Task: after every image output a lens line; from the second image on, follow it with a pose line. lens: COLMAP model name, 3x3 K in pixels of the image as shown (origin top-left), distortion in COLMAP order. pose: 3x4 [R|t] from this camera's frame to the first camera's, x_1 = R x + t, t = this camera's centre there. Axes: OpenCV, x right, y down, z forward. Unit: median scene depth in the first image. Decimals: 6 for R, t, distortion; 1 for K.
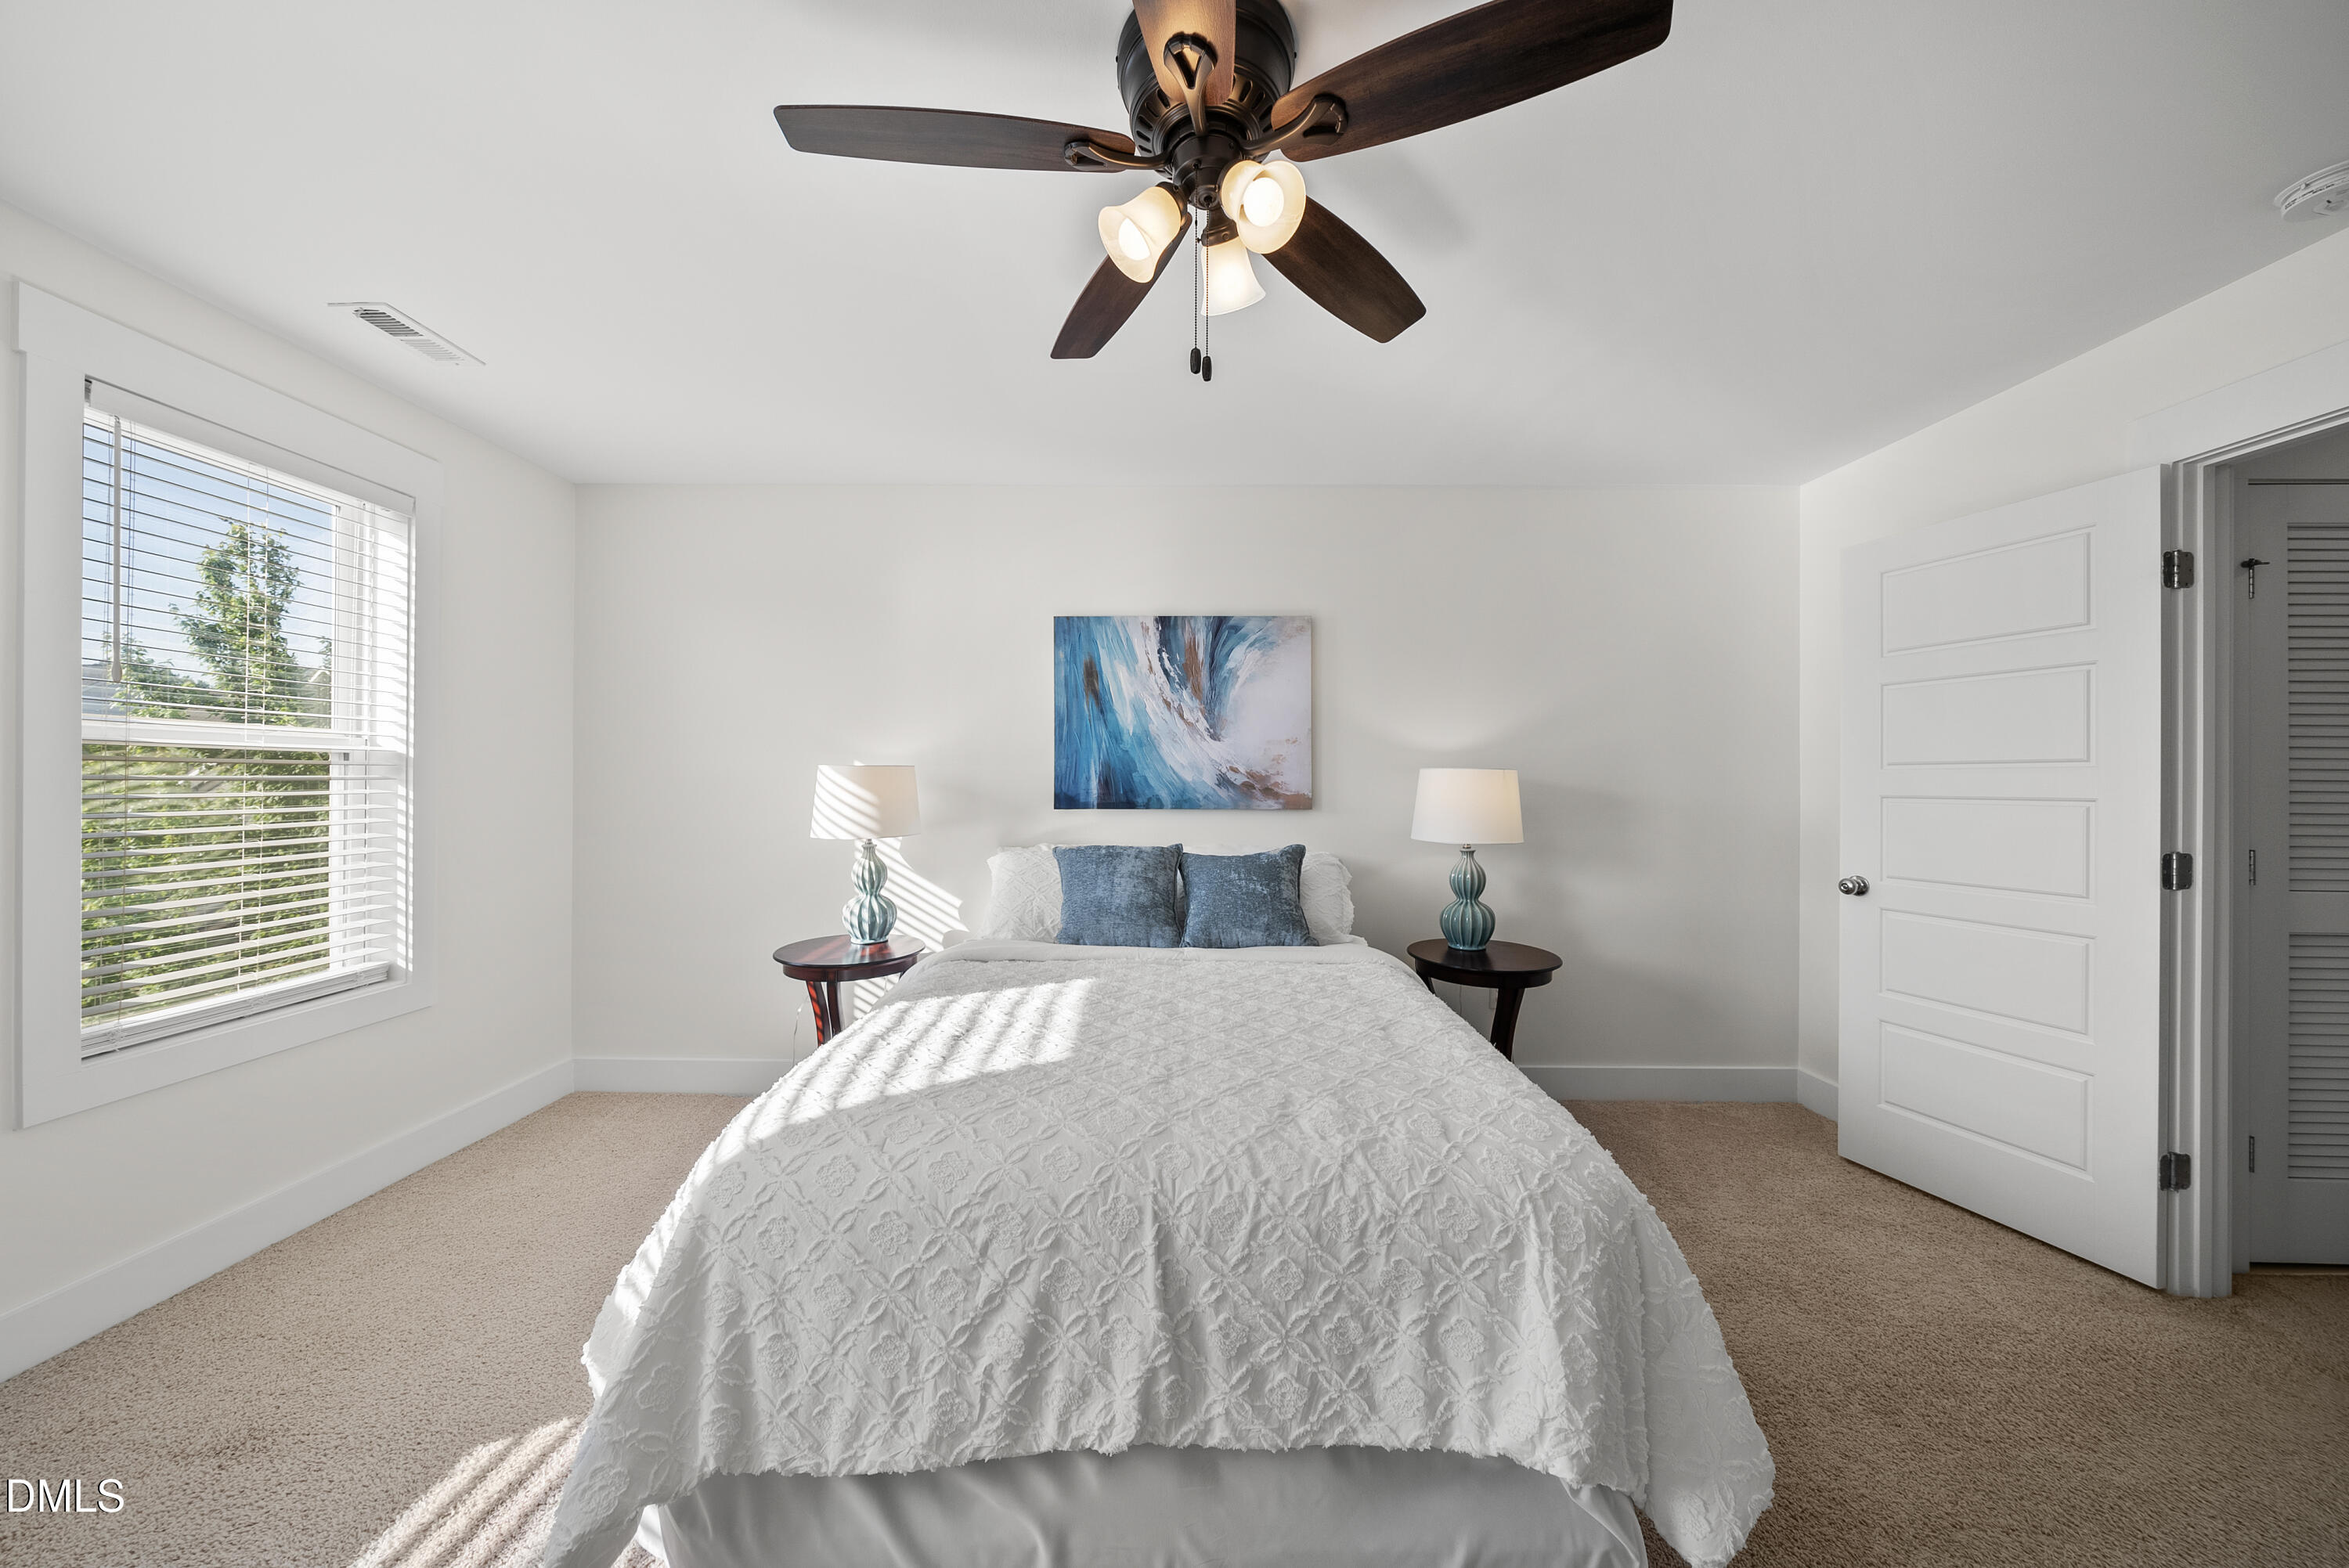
lens RADIAL K [[809.3, 0, 1169.6], [0, 809.3, 780.8], [0, 0, 1]] dist [-0.007507, -0.000473]
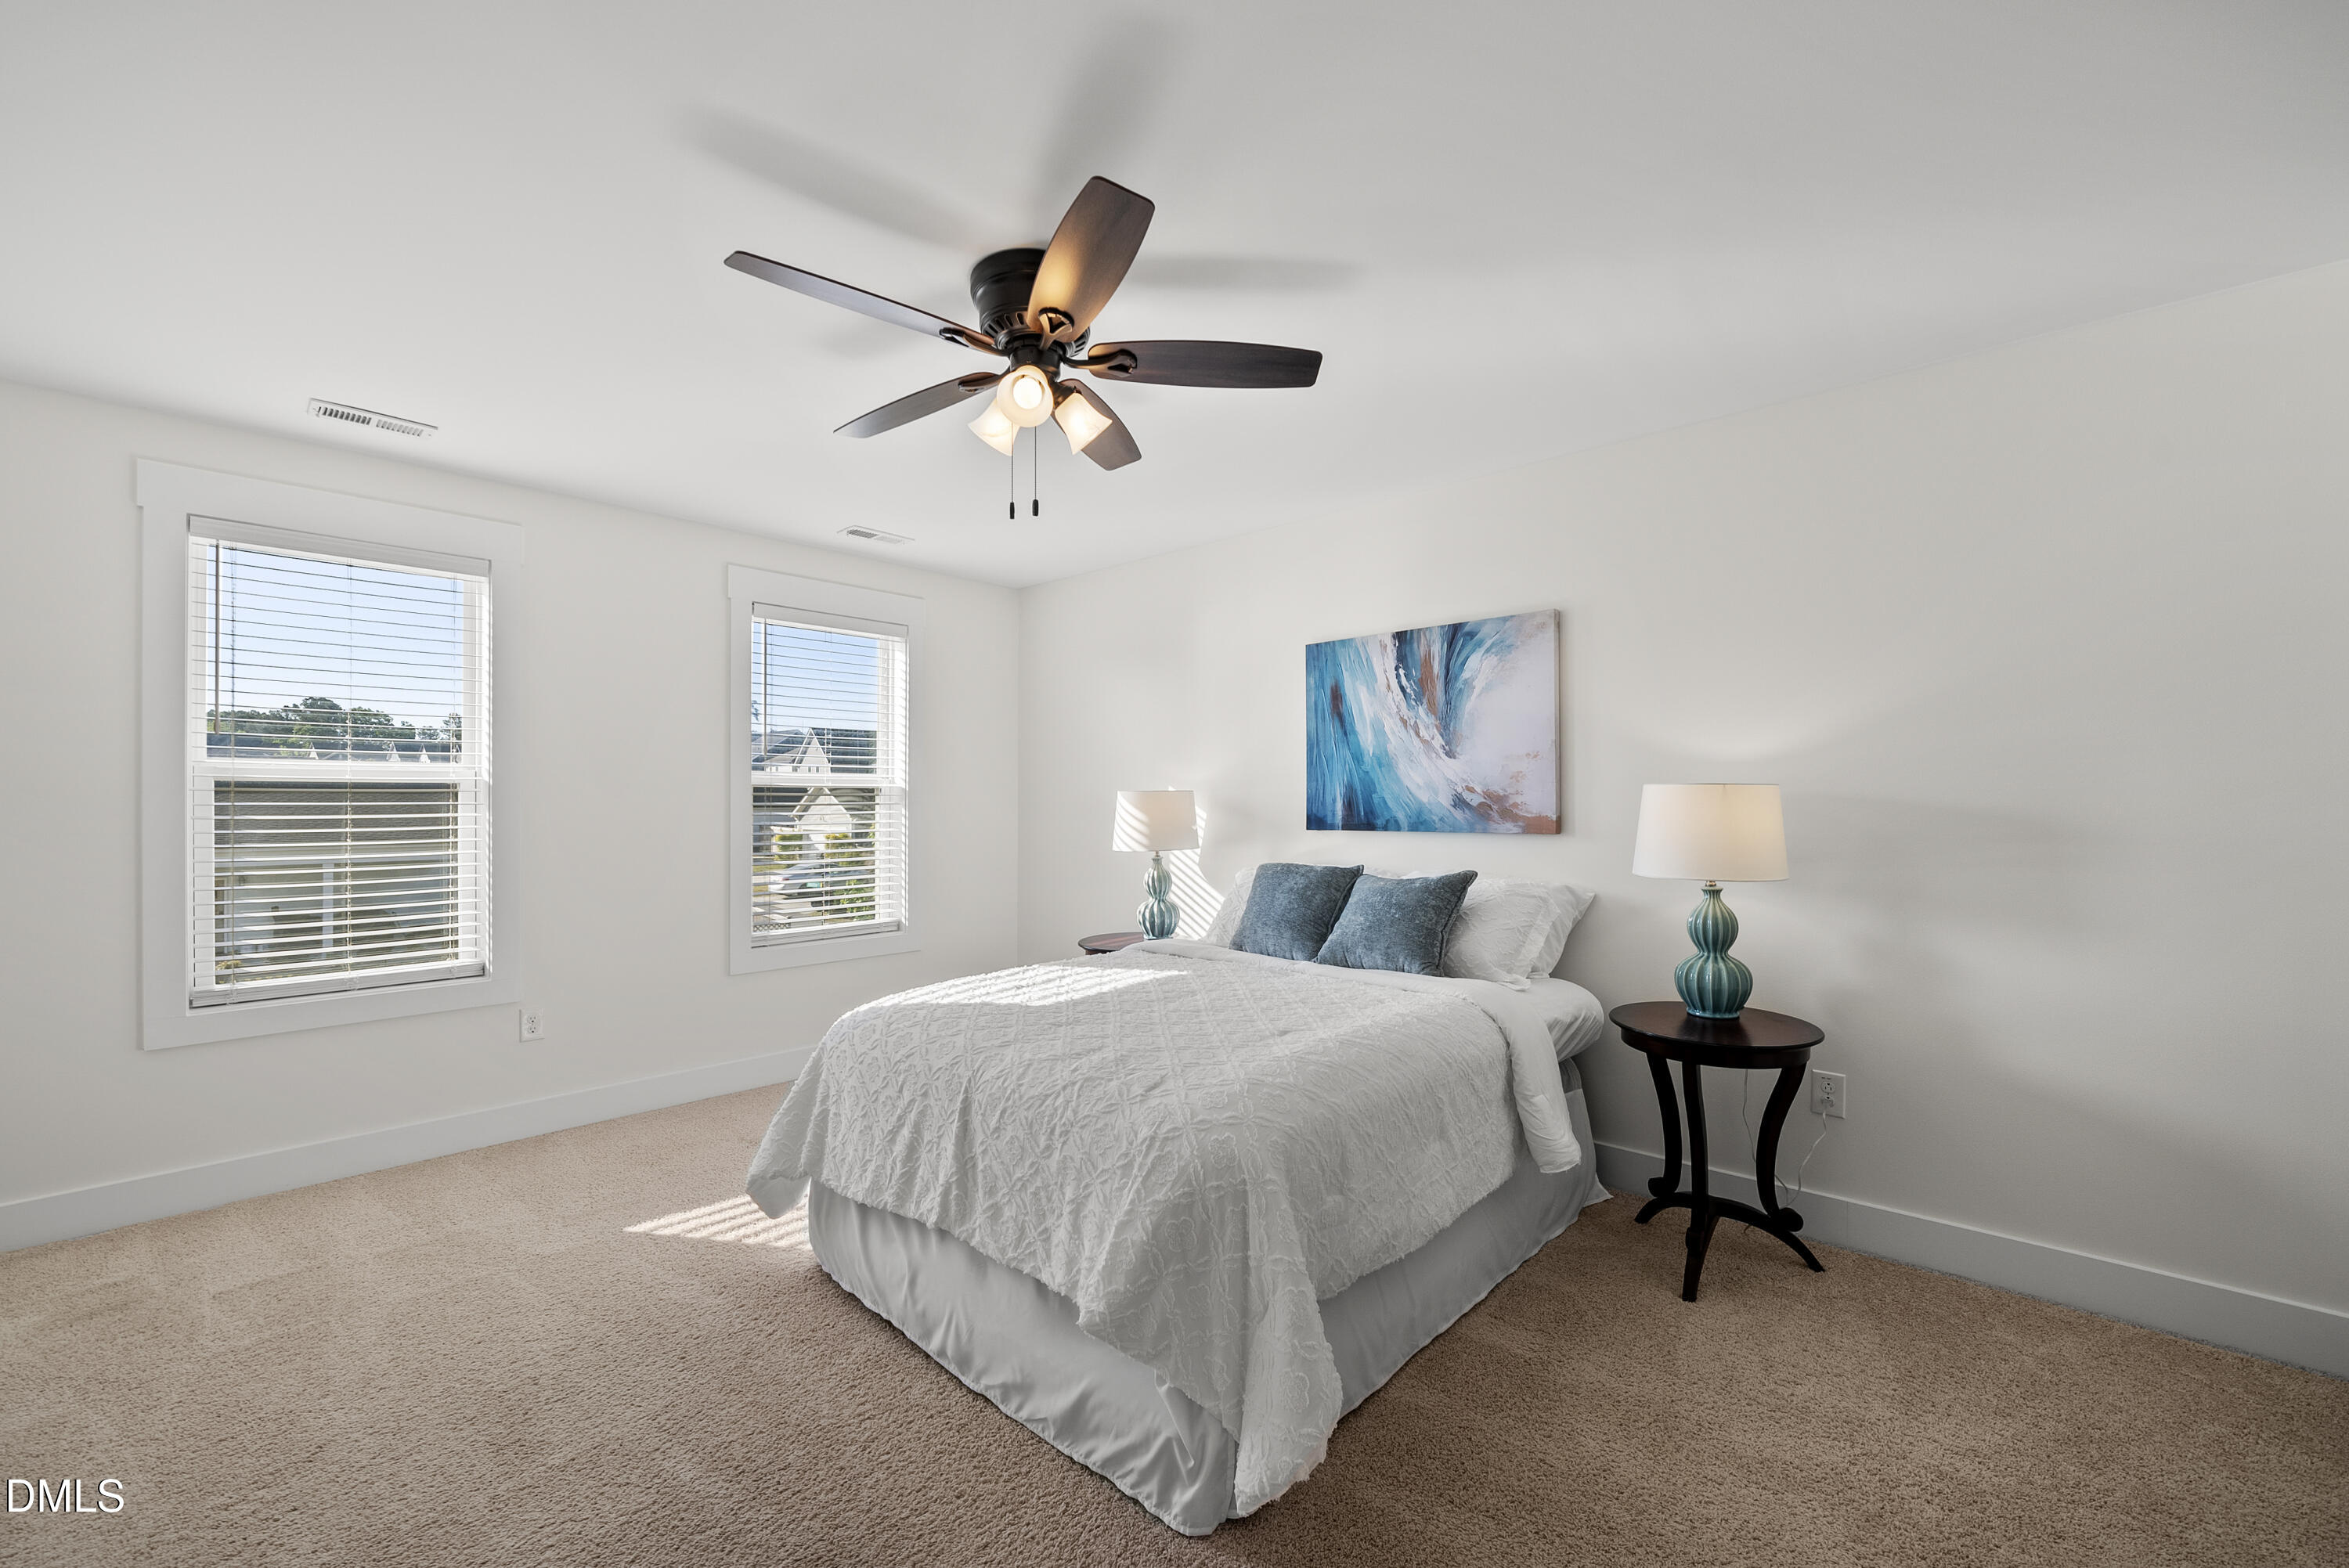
lens RADIAL K [[953.5, 0, 1171.3], [0, 953.5, 797.1], [0, 0, 1]] dist [-0.003220, -0.000051]
pose [[0.736353, -0.010371, -0.676518, 0.601673], [0.006494, 0.999945, -0.008261, 0.002094], [0.676566, 0.001690, 0.736380, -0.024504]]
